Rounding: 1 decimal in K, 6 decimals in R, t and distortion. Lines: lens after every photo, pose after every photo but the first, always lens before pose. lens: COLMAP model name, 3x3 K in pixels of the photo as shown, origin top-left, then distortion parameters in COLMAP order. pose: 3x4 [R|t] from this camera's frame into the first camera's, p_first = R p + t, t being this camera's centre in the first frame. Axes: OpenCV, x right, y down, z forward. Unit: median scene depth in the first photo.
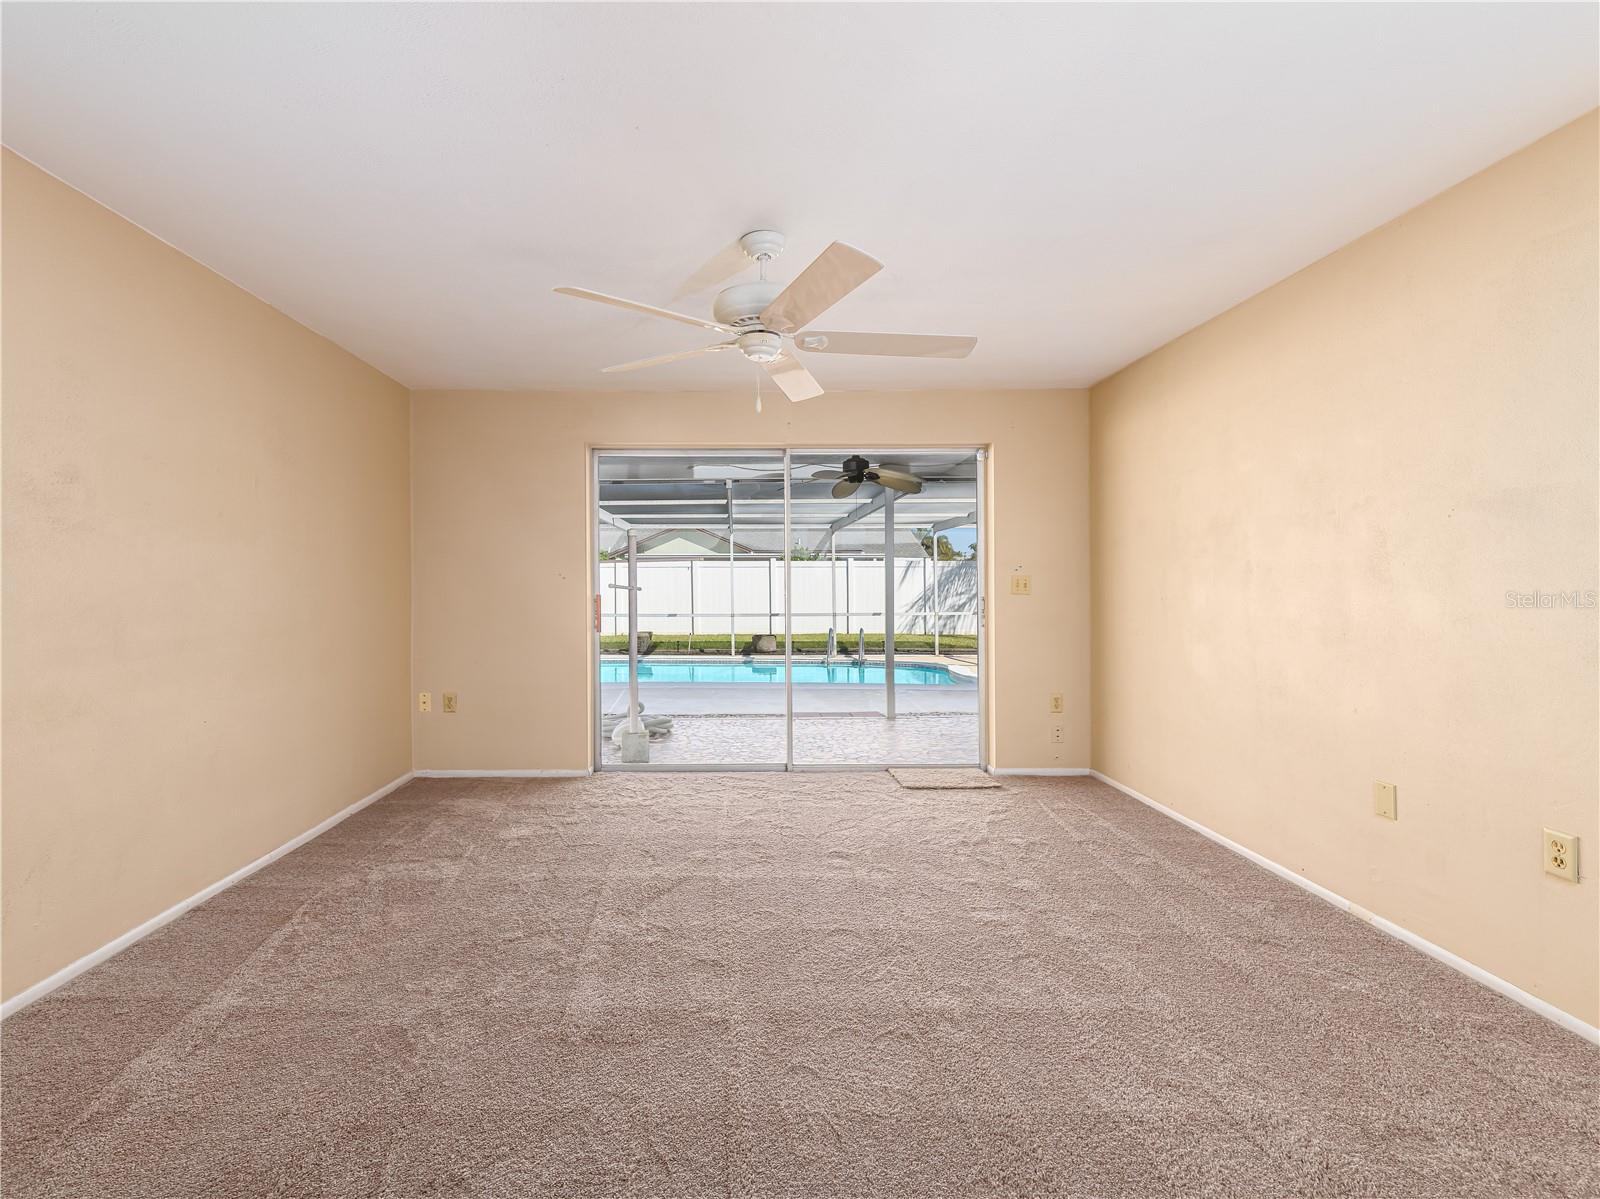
lens RADIAL K [[707.9, 0, 790.9], [0, 707.9, 587.9], [0, 0, 1]] dist [-0.003165, -0.000704]
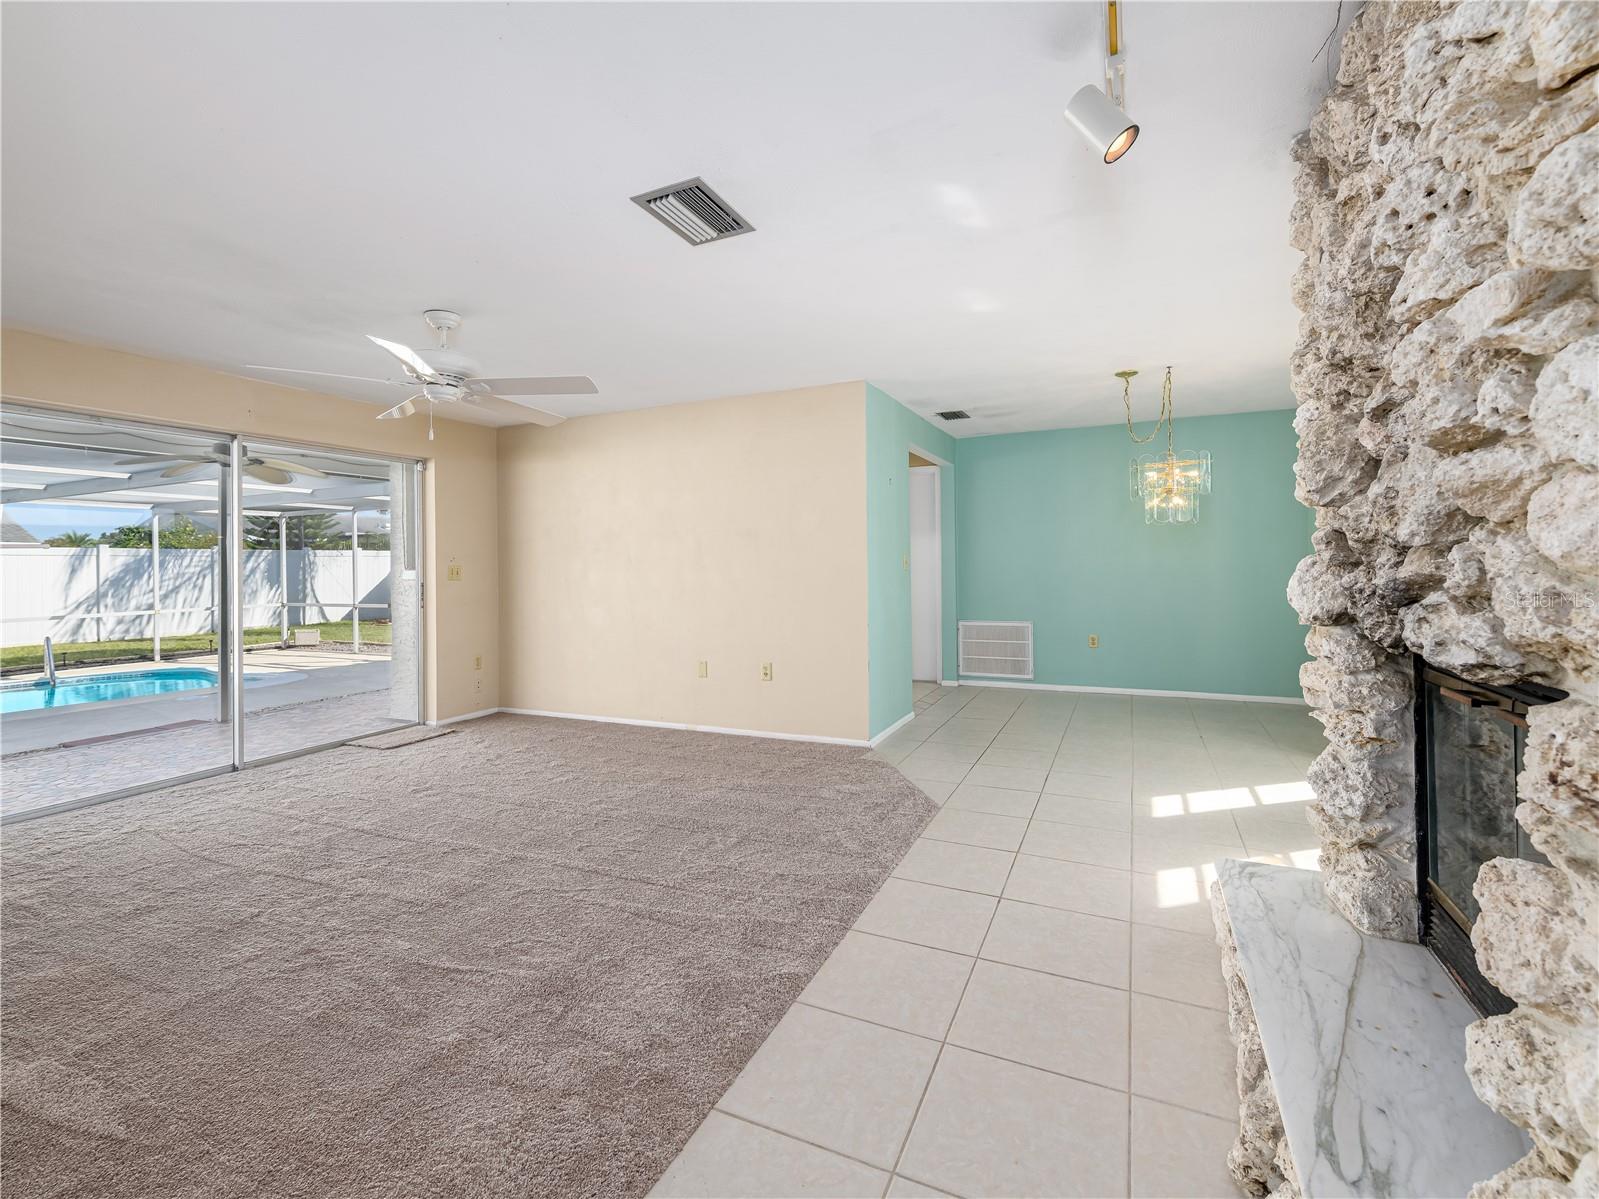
lens RADIAL K [[707.4, 0, 790.4], [0, 707.4, 587.9], [0, 0, 1]] dist [-0.003165, -0.000704]
pose [[0.414399, -0.030260, 0.909592, -0.571184], [0.019818, 0.999510, 0.024223, 0.003855], [-0.909880, 0.007988, 0.414796, -0.079804]]
